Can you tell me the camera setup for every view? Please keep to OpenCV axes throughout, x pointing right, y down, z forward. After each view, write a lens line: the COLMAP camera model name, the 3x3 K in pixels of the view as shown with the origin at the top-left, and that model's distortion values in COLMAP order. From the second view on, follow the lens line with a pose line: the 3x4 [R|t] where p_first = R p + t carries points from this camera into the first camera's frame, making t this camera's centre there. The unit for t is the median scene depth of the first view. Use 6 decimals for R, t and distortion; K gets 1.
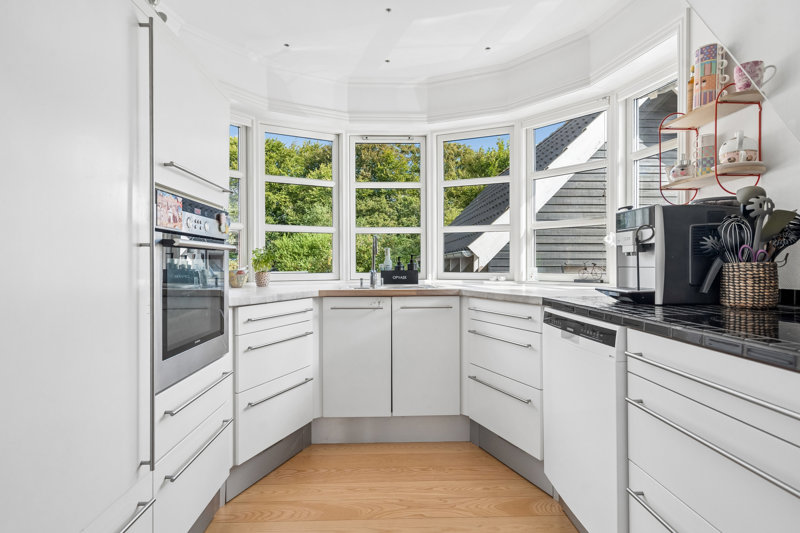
lens RADIAL K [[440.8, 0, 398.5], [0, 440.8, 265.1], [0, 0, 1]] dist [0.007148, 0.001138]
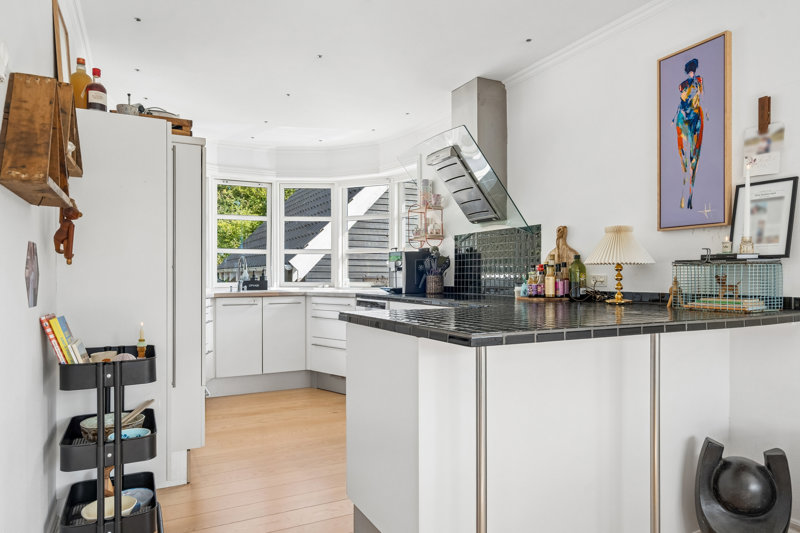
lens RADIAL K [[509.1, 0, 404.9], [0, 509.1, 280.1], [0, 0, 1]] dist [0.011102, 0.001600]
pose [[0.904490, -0.003244, 0.426483, -0.328836], [0.000593, 0.999980, 0.006350, 0.000853], [-0.426495, -0.005491, 0.904473, -0.849678]]
